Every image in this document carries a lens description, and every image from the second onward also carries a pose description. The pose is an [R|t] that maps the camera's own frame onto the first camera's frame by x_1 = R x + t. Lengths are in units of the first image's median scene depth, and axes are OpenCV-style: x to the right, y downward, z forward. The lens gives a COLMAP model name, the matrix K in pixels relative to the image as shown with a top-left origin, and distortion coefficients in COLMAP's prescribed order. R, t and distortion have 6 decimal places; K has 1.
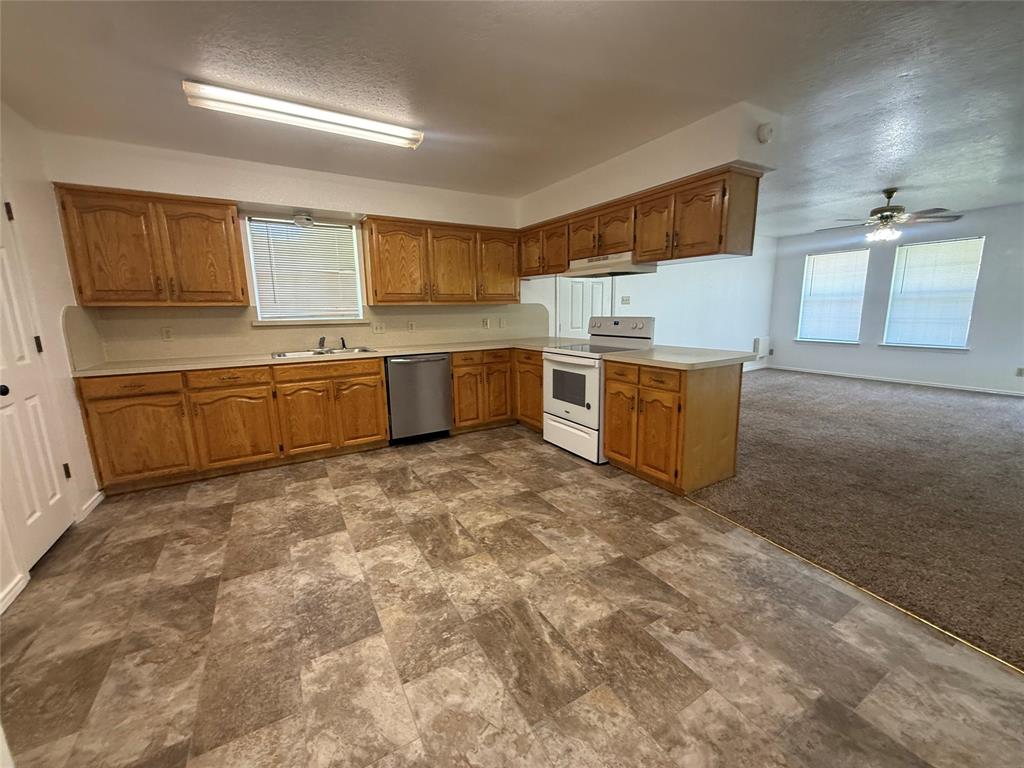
lens RADIAL K [[406.9, 0, 510.3], [0, 406.9, 378.4], [0, 0, 1]] dist [-0.000818, -0.000190]
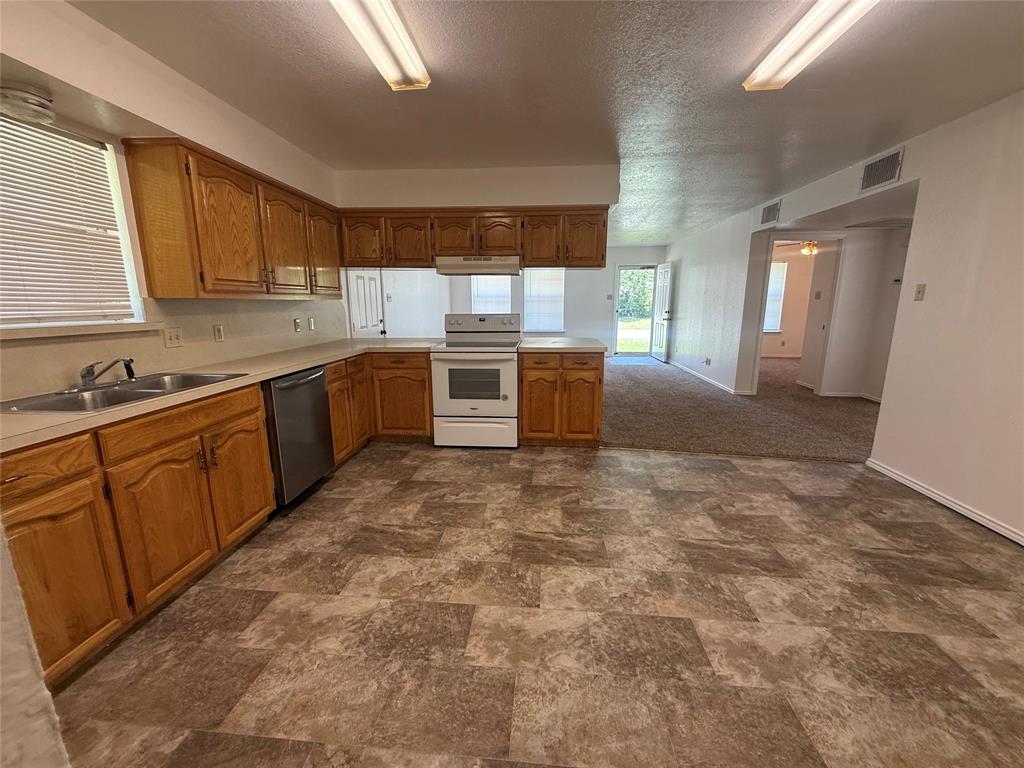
lens RADIAL K [[406.9, 0, 510.3], [0, 406.9, 378.4], [0, 0, 1]] dist [-0.000818, -0.000190]
pose [[0.577240, -0.137422, 0.804928, -0.683886], [0.132853, 0.988409, 0.073473, -0.060505], [-0.805694, 0.064526, 0.588806, 0.371973]]
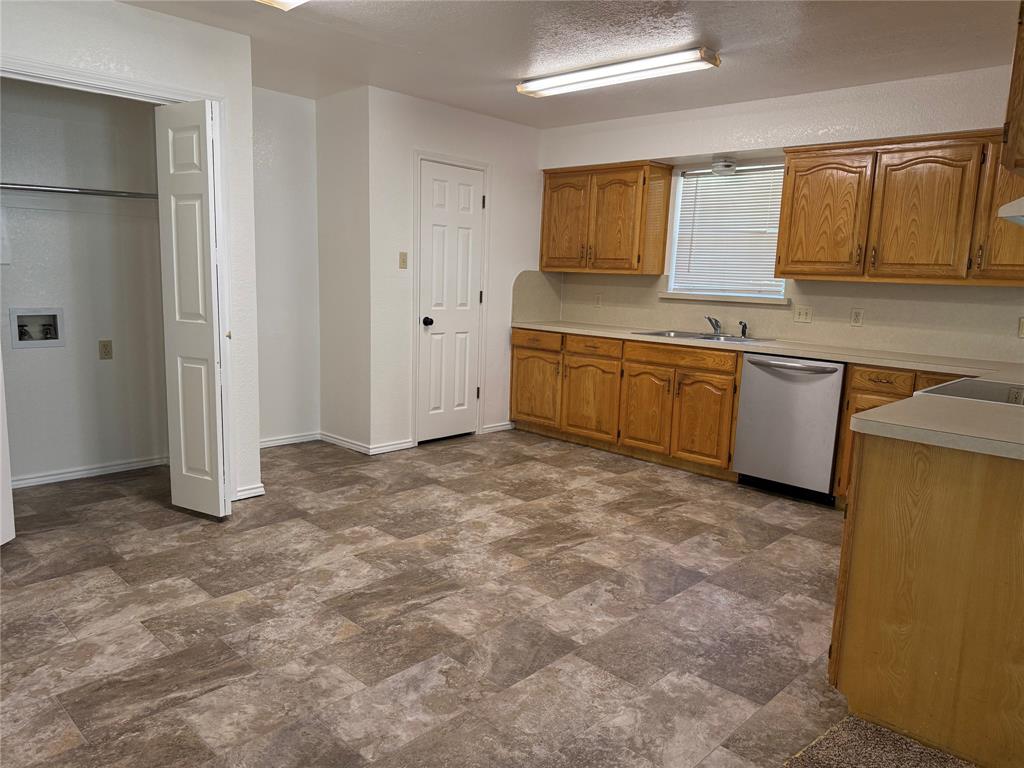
lens RADIAL K [[711.0, 0, 512.0], [0, 711.0, 384.0], [0, 0, 1]] dist [0.059014, -0.055836]
pose [[0.274161, 0.168574, -0.946794, 0.870860], [-0.205295, 0.972081, 0.113630, -0.066231], [0.939516, 0.163219, 0.301114, 0.308232]]
